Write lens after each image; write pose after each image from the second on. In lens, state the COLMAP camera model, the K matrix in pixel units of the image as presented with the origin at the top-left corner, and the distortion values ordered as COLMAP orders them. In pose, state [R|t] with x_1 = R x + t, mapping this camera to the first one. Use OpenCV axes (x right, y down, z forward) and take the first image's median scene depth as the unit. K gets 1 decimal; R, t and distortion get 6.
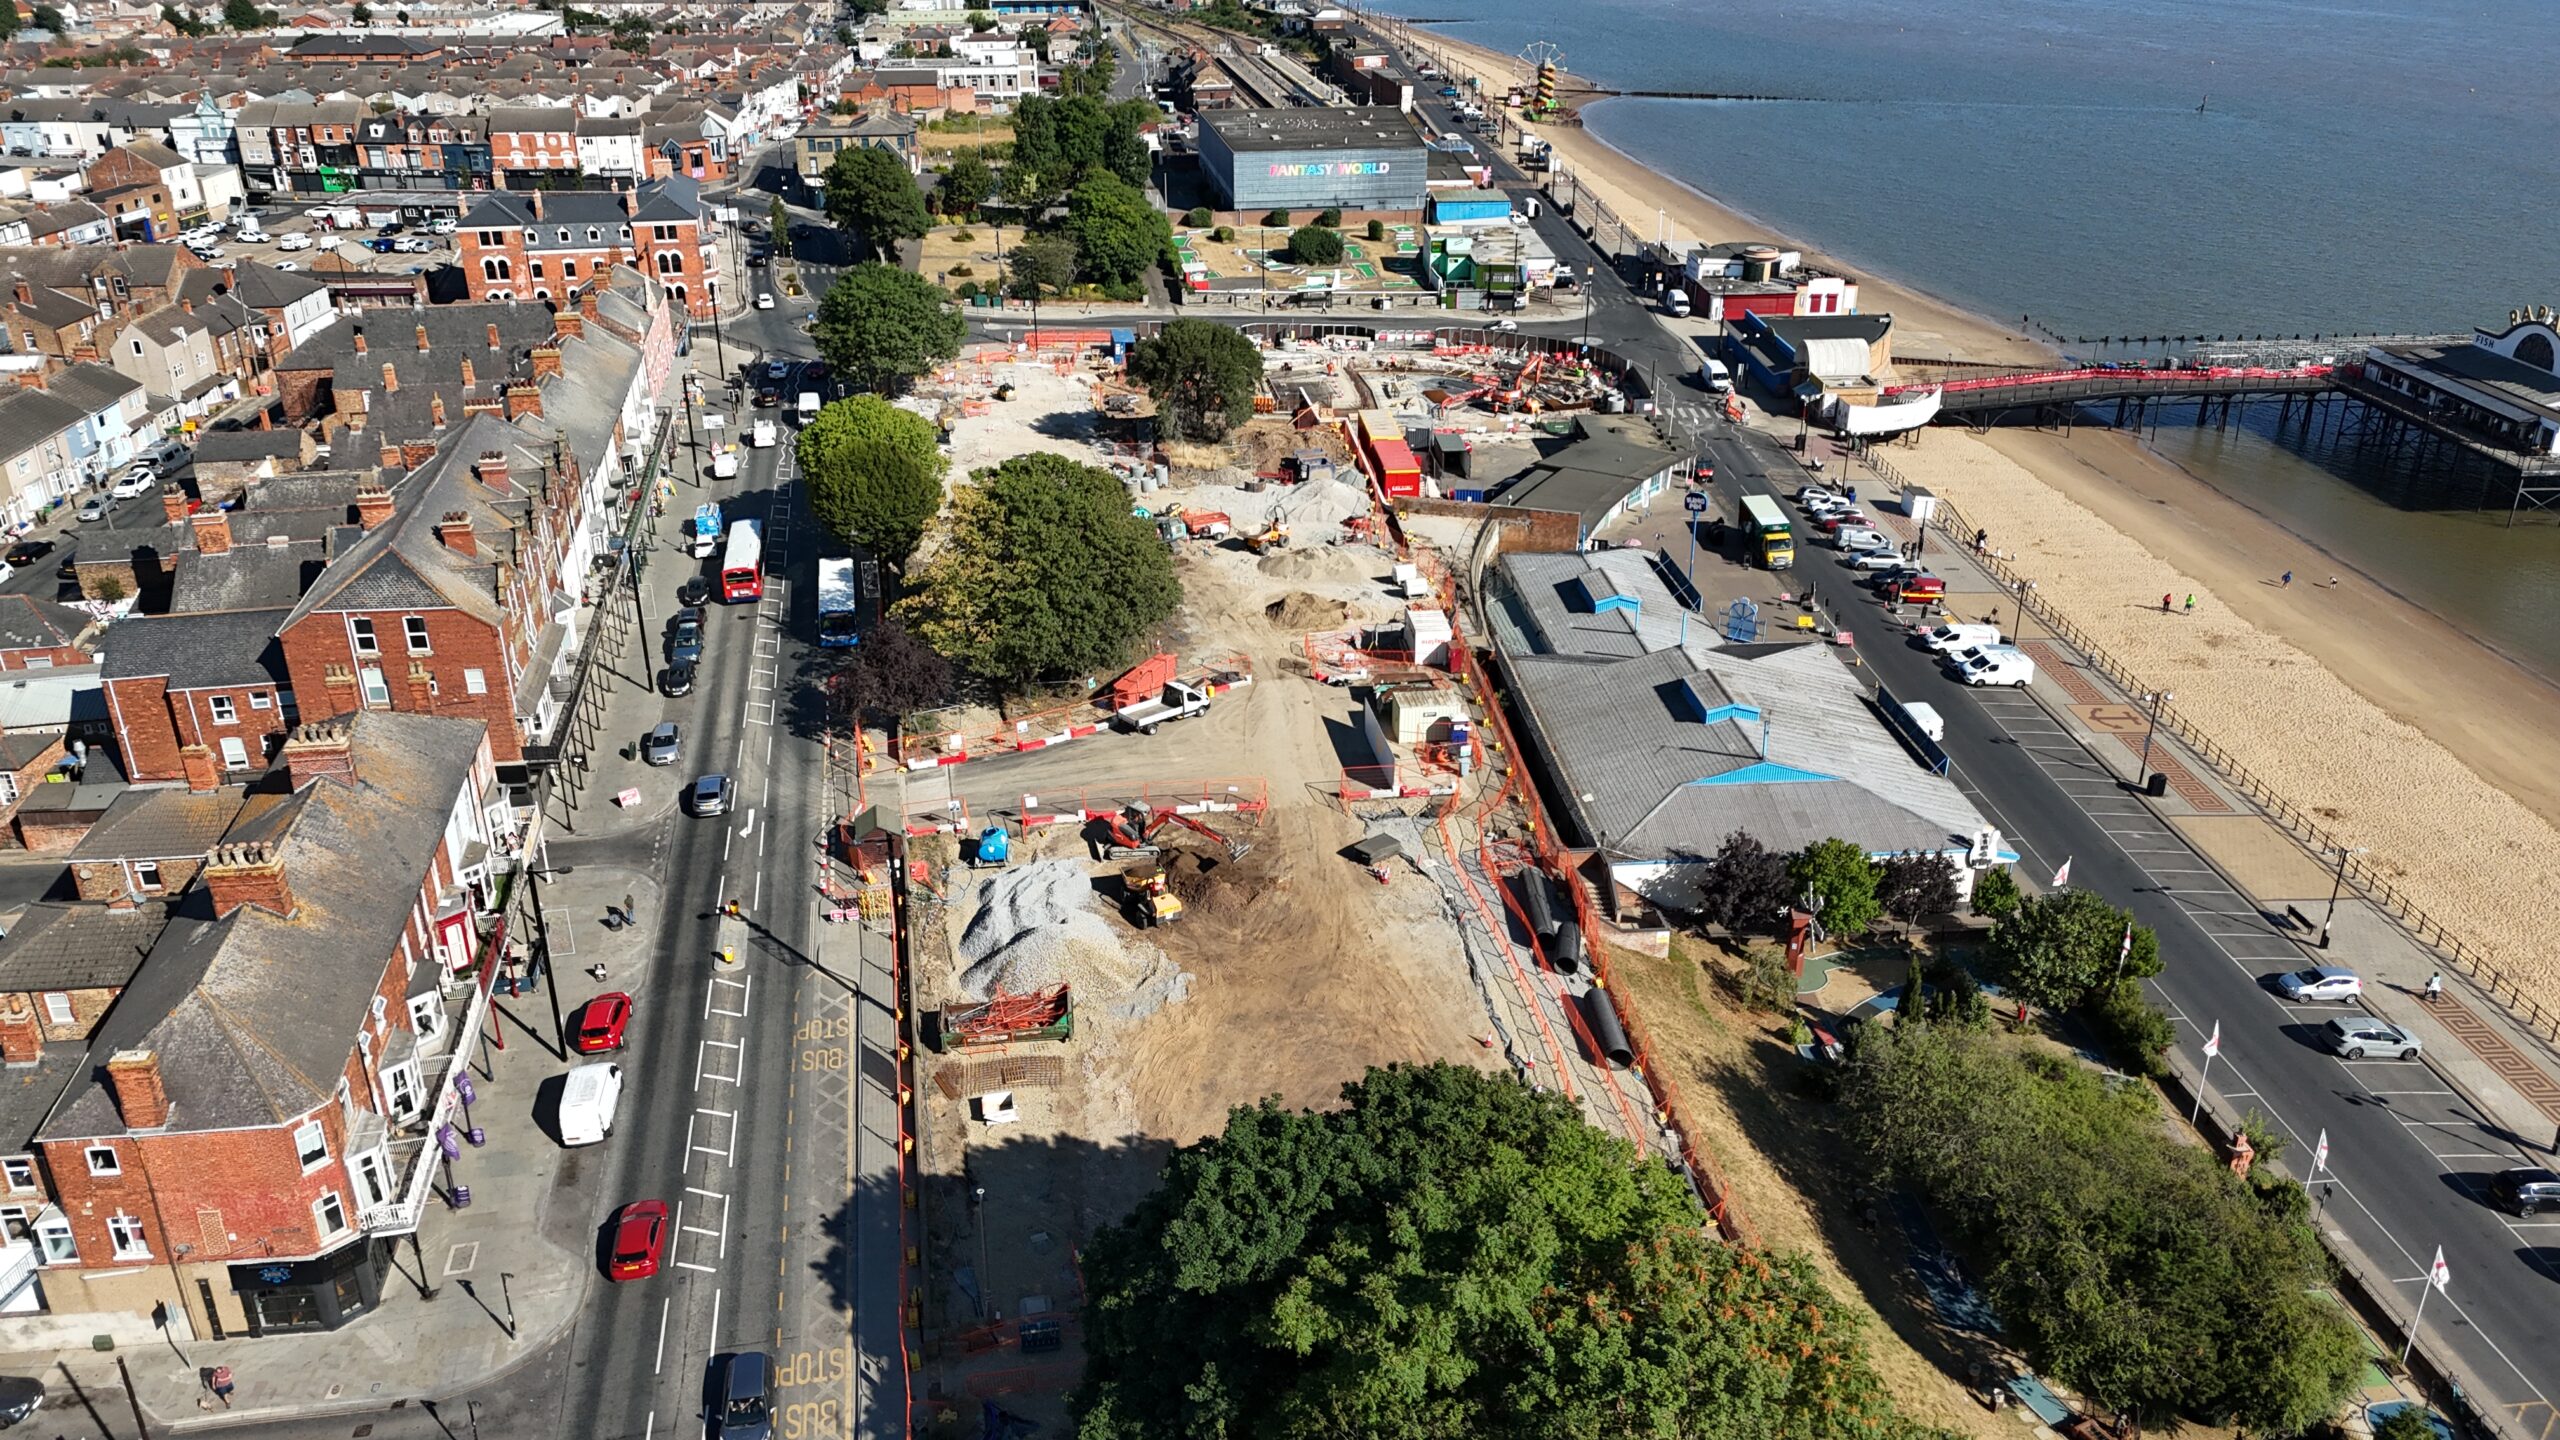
lens RADIAL K [[1861.3, 0, 1277.9], [0, 1861.3, 744.1], [0, 0, 1]] dist [0.083568, -0.072748]
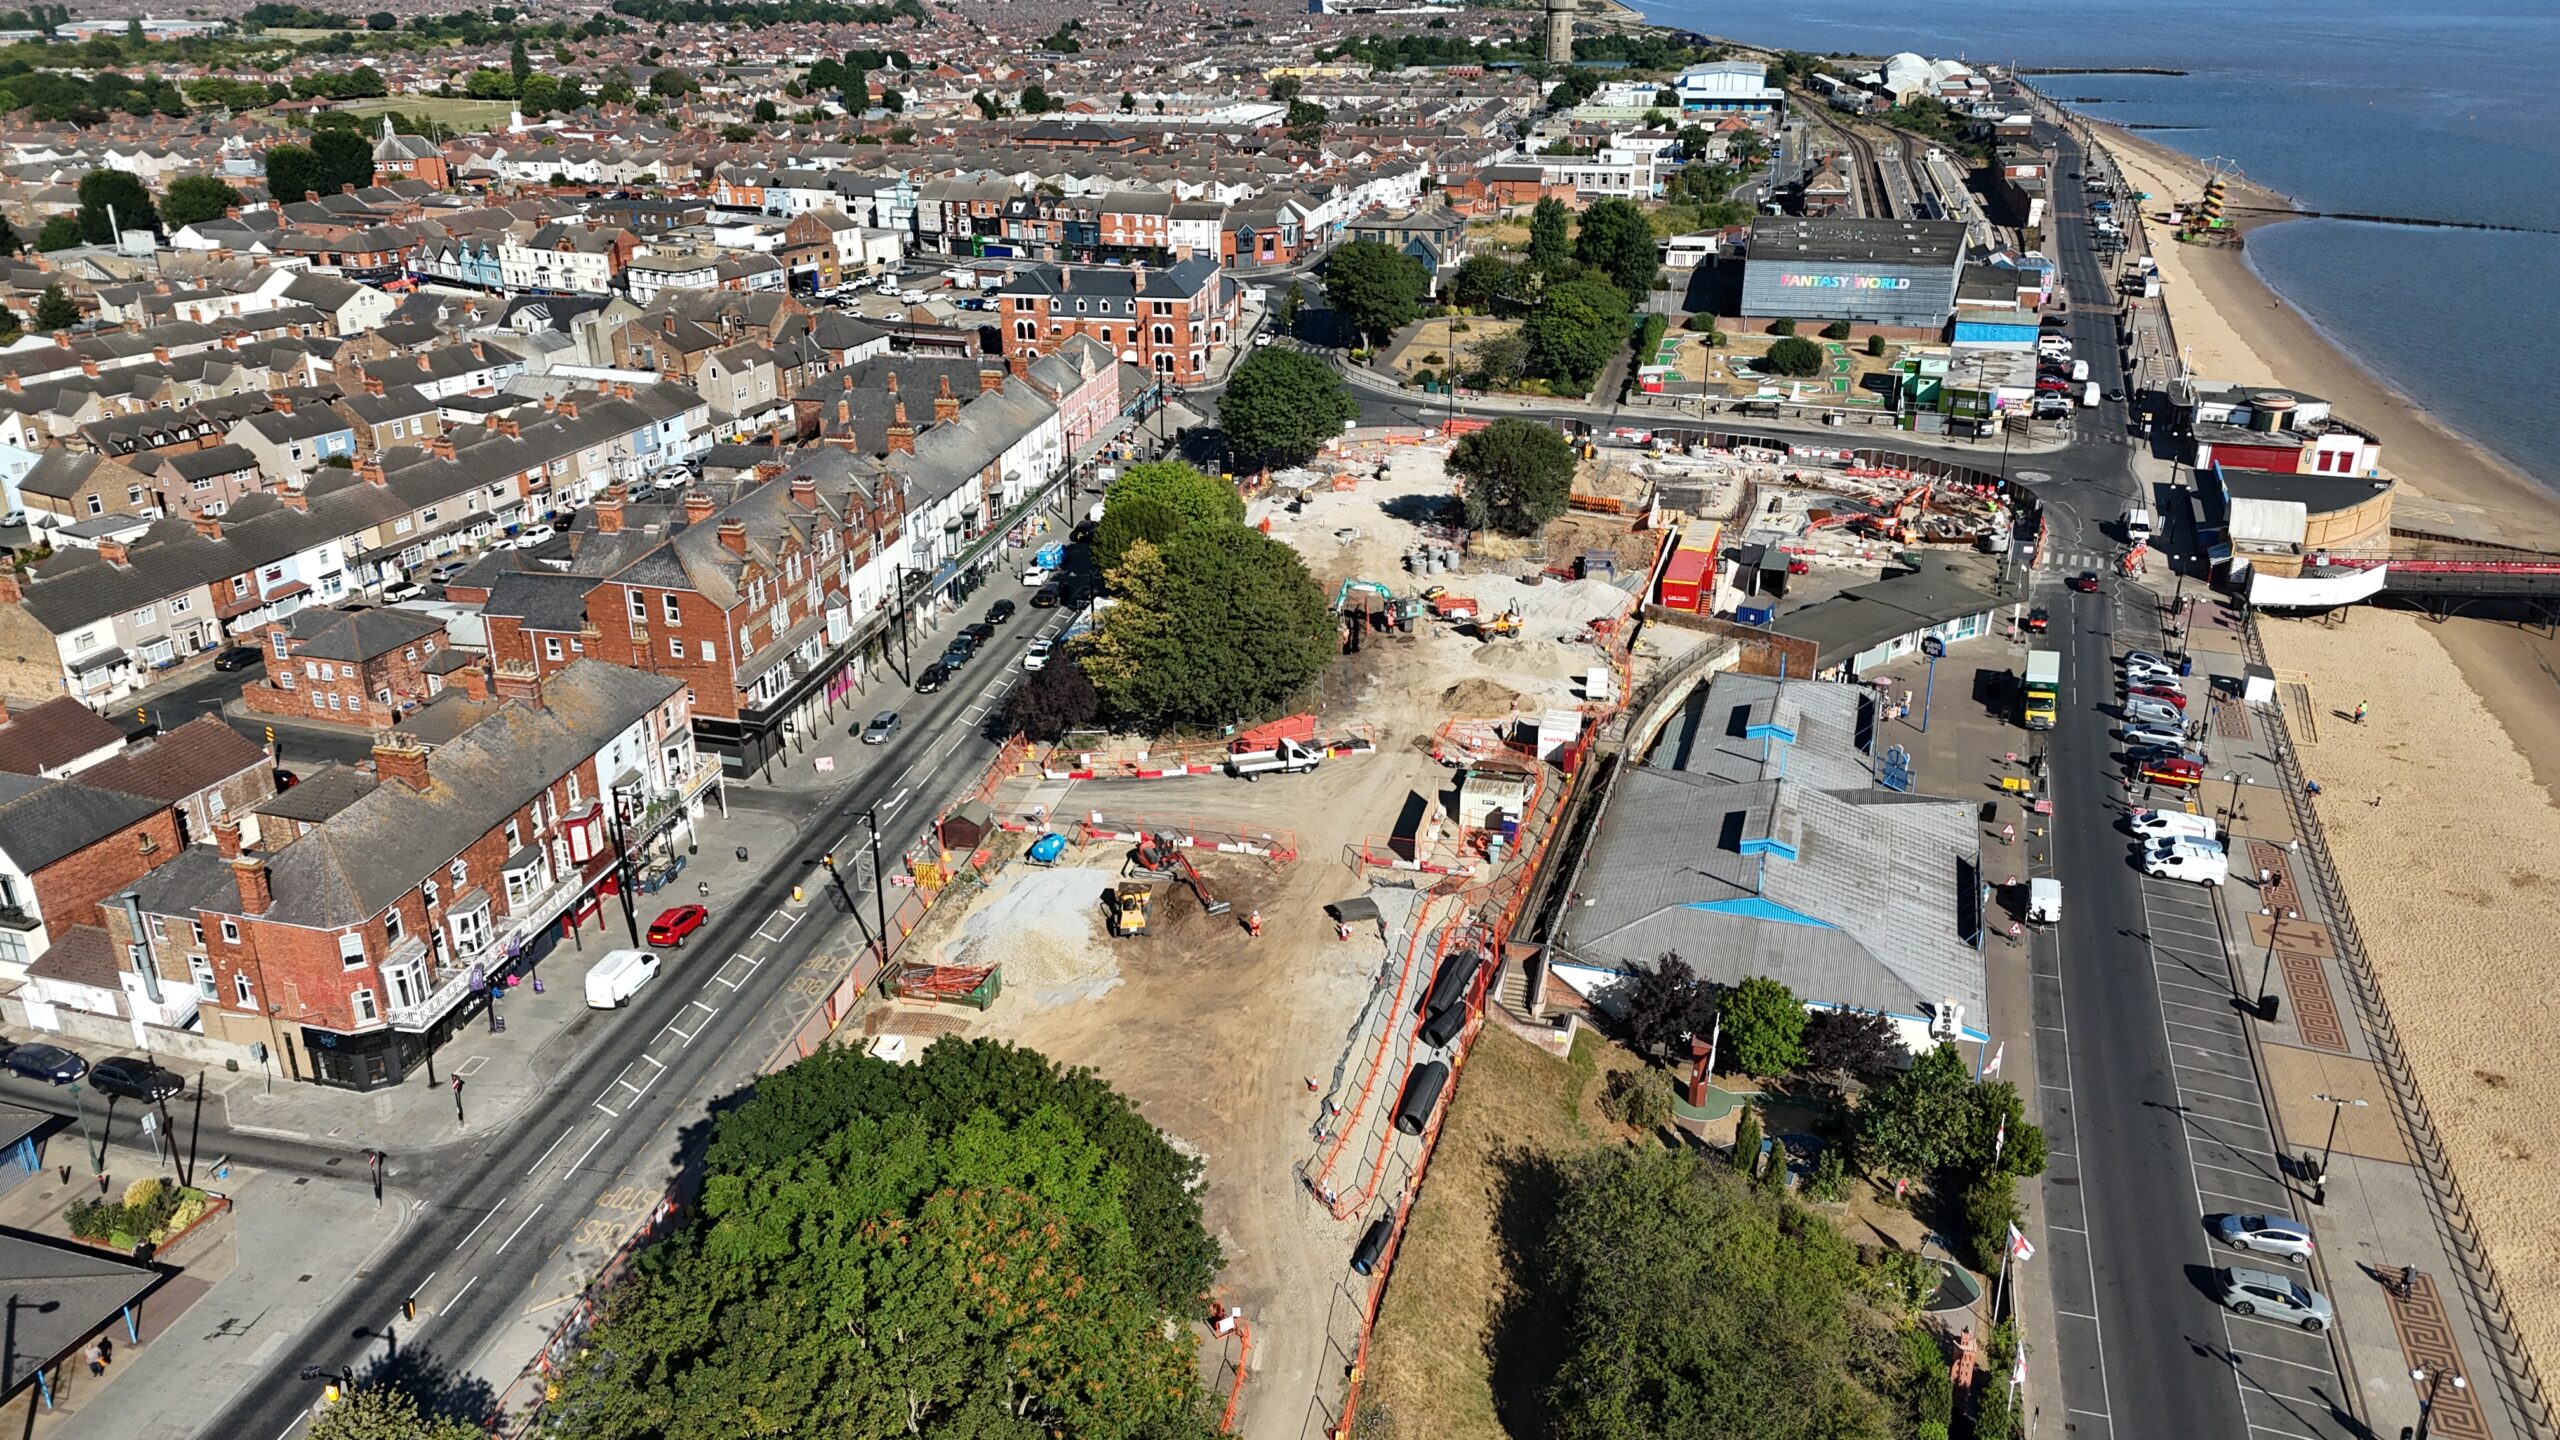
lens RADIAL K [[1878.9, 0, 1280.0], [0, 1878.9, 720.0], [0, 0, 1]] dist [0.081395, -0.084572]
pose [[0.924594, 0.142720, -0.353210, 0.205121], [-0.161602, 0.986554, -0.024391, -0.010103], [0.344980, 0.079631, 0.935226, -0.026955]]
